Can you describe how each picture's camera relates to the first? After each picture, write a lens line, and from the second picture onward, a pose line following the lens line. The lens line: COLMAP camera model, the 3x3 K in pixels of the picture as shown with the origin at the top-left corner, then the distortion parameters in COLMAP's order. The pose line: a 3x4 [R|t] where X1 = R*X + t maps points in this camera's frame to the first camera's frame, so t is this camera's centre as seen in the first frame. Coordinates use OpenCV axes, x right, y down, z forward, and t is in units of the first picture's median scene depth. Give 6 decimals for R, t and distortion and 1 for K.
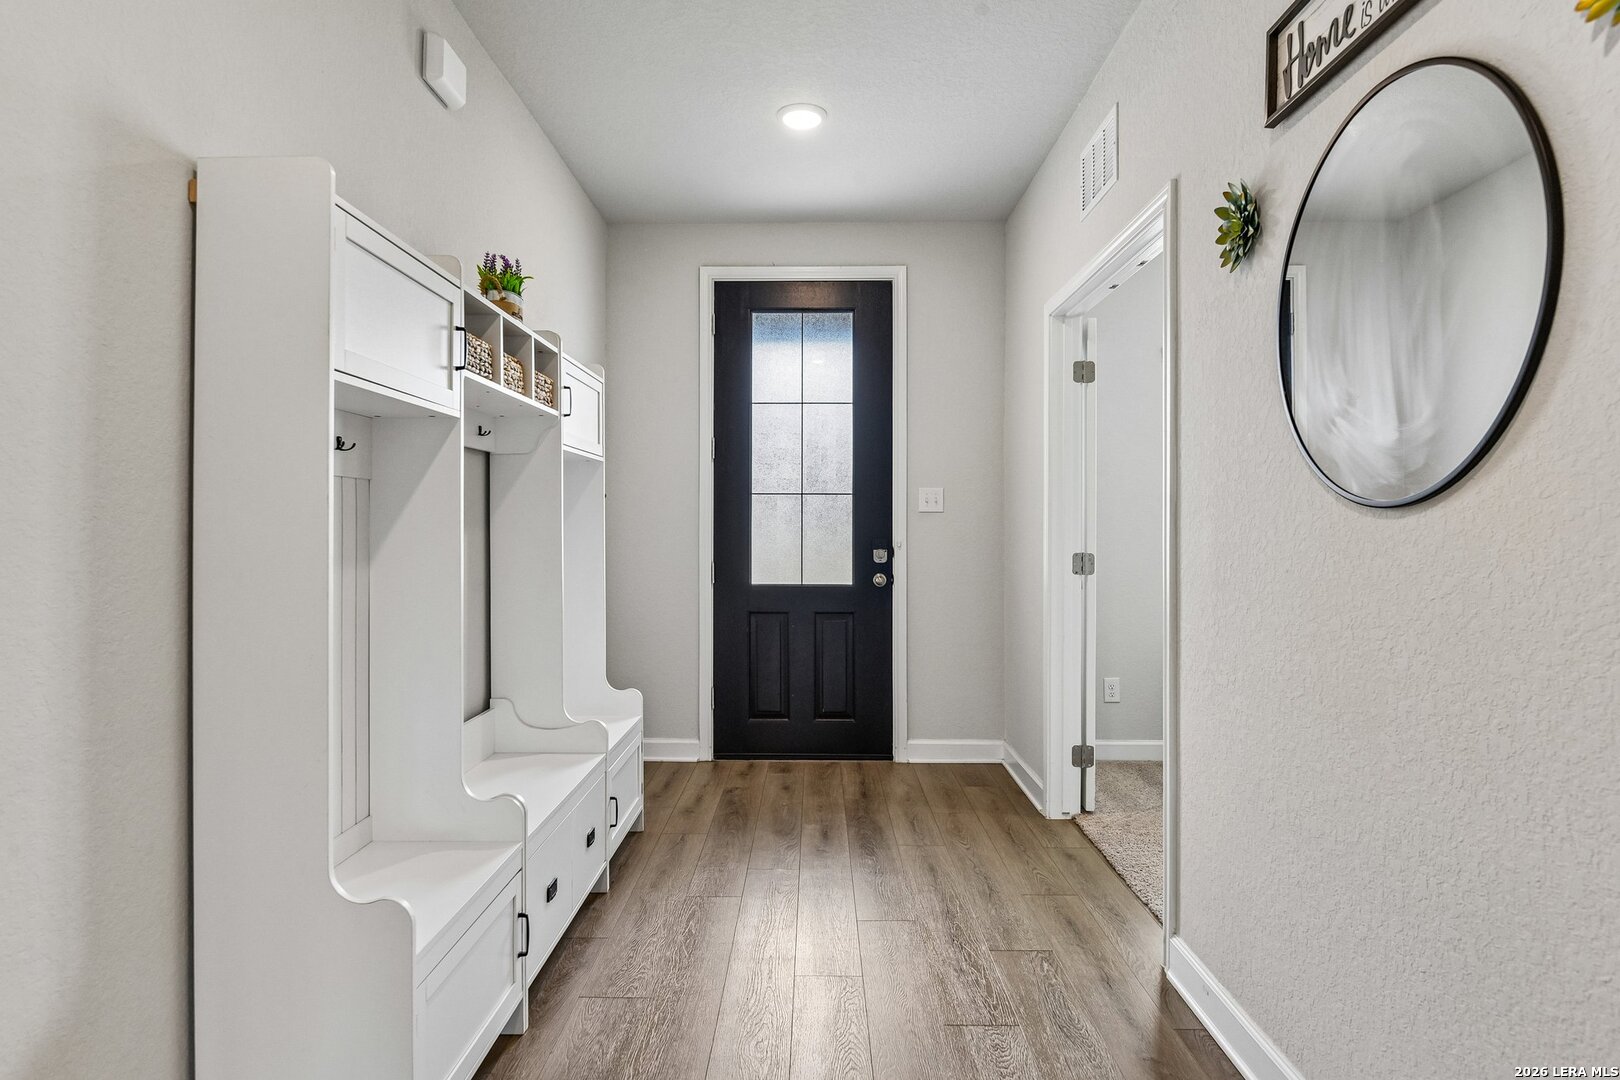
lens RADIAL K [[944.3, 0, 810.0], [0, 944.3, 540.0], [0, 0, 1]] dist [-0.000982, -0.001168]
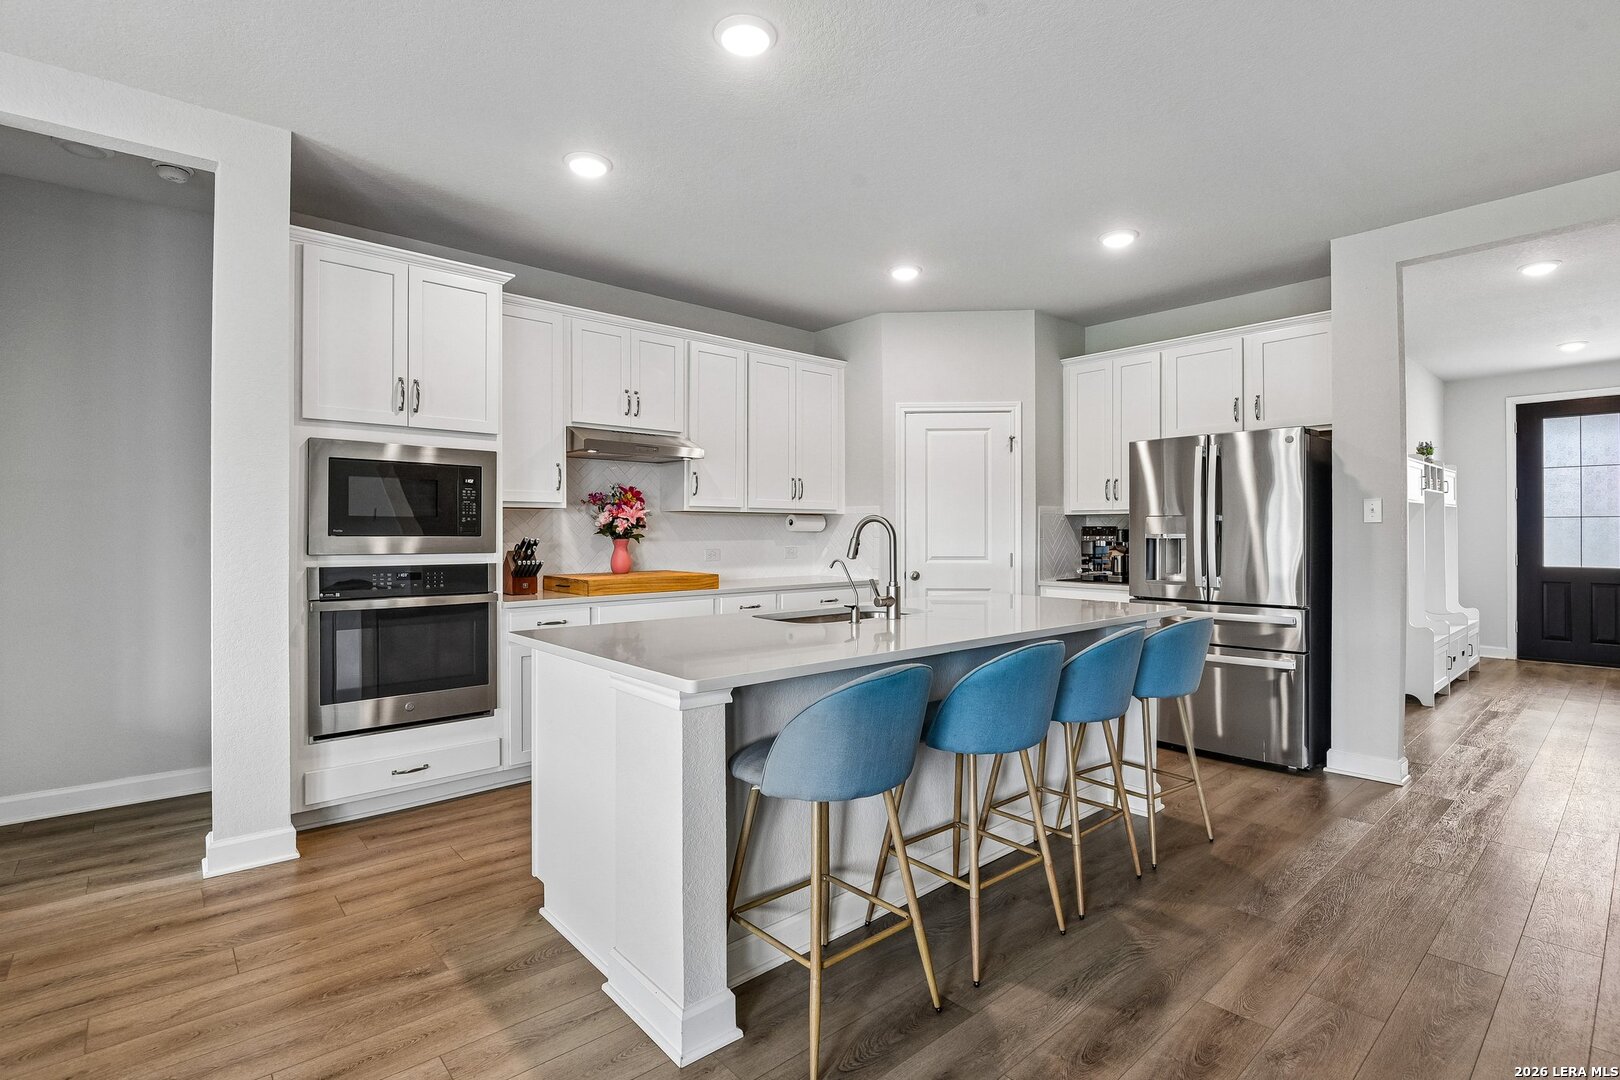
lens RADIAL K [[757.9, 0, 810.0], [0, 757.9, 540.0], [0, 0, 1]] dist [-0.026347, -0.000108]
pose [[0.664681, -0.002307, -0.747124, 0.063719], [0.002938, 0.999996, -0.000474, -0.007501], [0.747121, -0.001880, 0.664685, -1.039926]]
